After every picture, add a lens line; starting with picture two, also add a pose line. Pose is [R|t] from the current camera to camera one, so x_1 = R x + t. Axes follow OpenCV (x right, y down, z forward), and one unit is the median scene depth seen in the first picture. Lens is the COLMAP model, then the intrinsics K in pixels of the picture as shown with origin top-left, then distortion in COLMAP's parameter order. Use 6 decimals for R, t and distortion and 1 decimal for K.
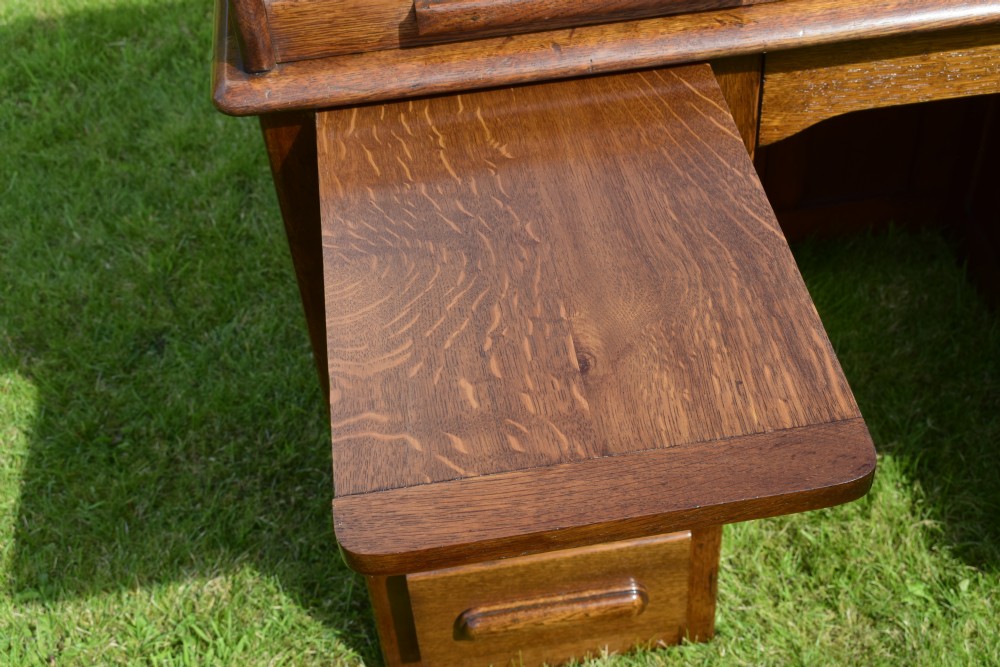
lens RADIAL K [[1419.0, 0, 499.2], [0, 1419.0, 334.1], [0, 0, 1]] dist [-0.004076, 0.009365]
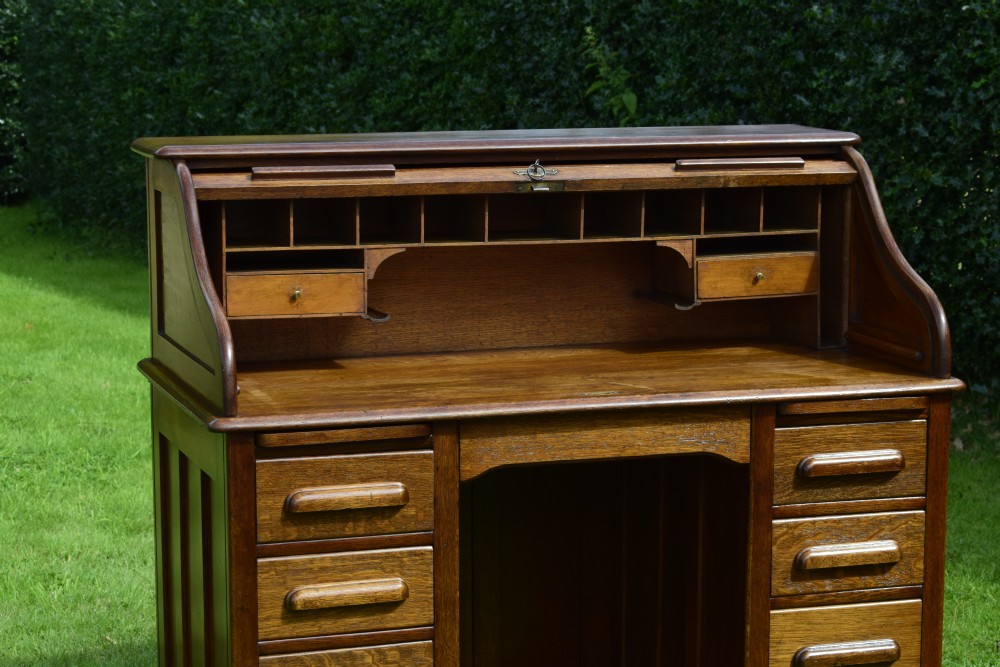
lens RADIAL K [[2310.7, 0, 502.1], [0, 2310.7, 335.9], [0, 0, 1]] dist [-0.057328, 0.239109]
pose [[0.978350, 0.042699, 0.202506, -0.457353], [0.078880, 0.827692, -0.555611, 1.612149], [-0.191337, 0.559556, 0.806404, -1.882490]]
